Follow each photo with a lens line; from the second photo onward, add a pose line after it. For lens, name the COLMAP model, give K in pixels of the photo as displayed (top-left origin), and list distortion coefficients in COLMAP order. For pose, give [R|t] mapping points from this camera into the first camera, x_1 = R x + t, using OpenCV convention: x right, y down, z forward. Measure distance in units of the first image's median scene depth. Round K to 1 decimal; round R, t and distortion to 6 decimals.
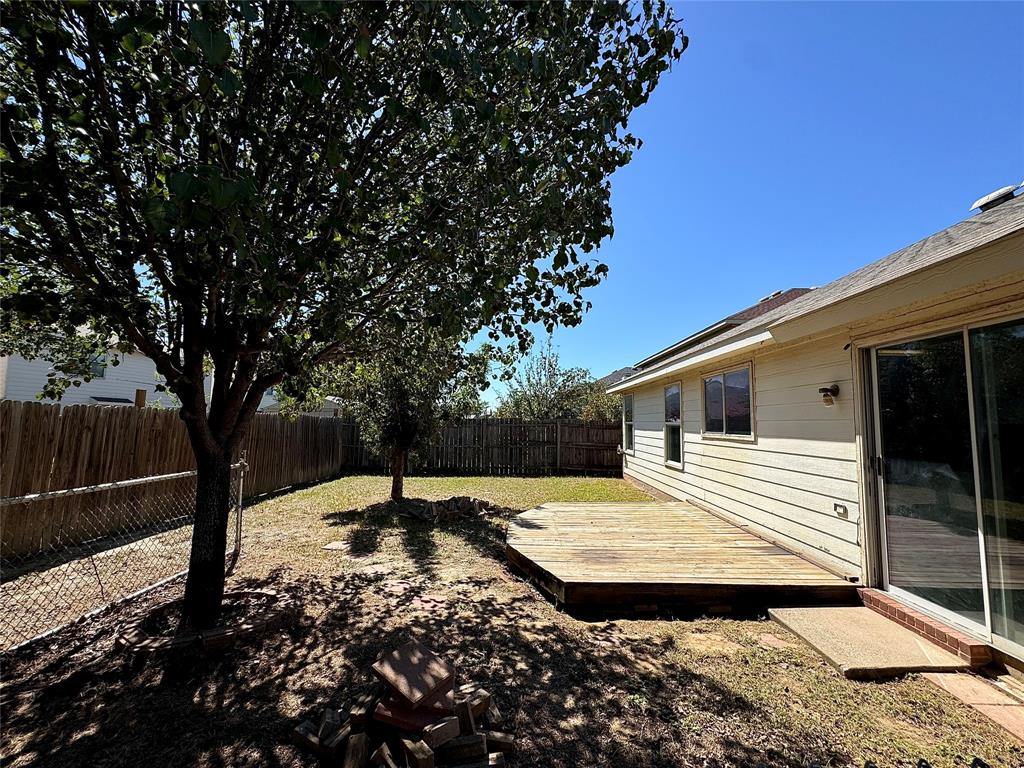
lens RADIAL K [[410.2, 0, 510.5], [0, 410.2, 379.4], [0, 0, 1]] dist [-0.000411, -0.000376]
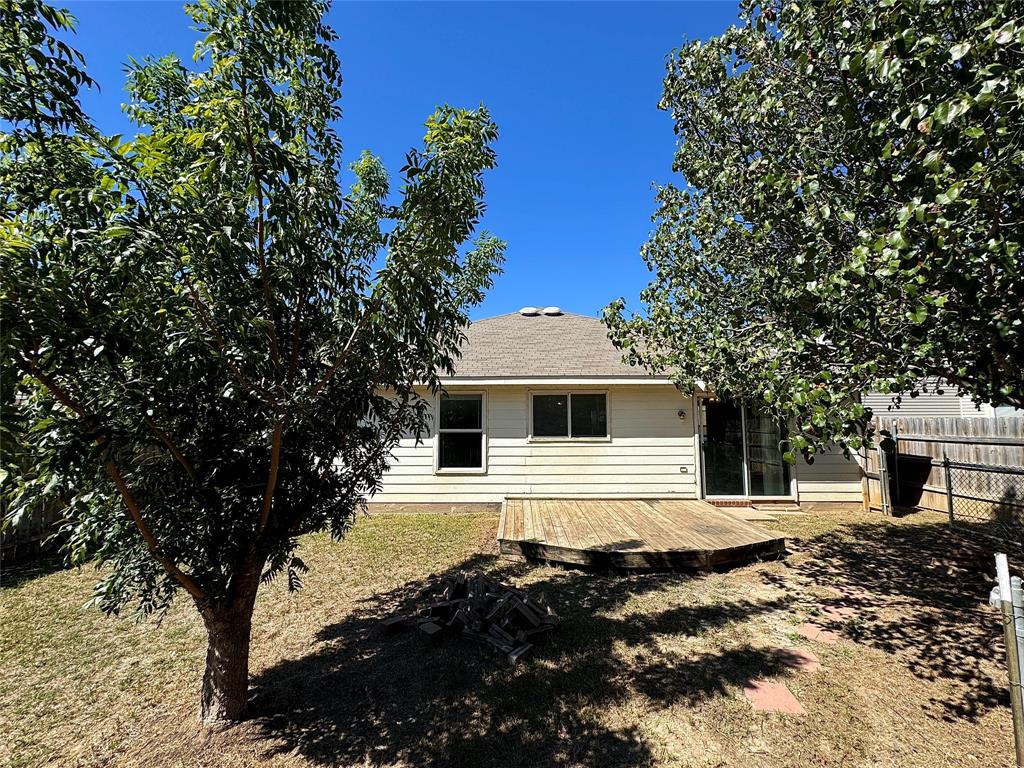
lens RADIAL K [[410.2, 0, 508.5], [0, 410.2, 388.1], [0, 0, 1]] dist [-0.000411, -0.000376]
pose [[0.010825, 0.073922, 0.997205, -1.261284], [-0.100749, 0.992270, -0.072462, 0.136141], [-0.994853, -0.099683, 0.018189, 1.786248]]
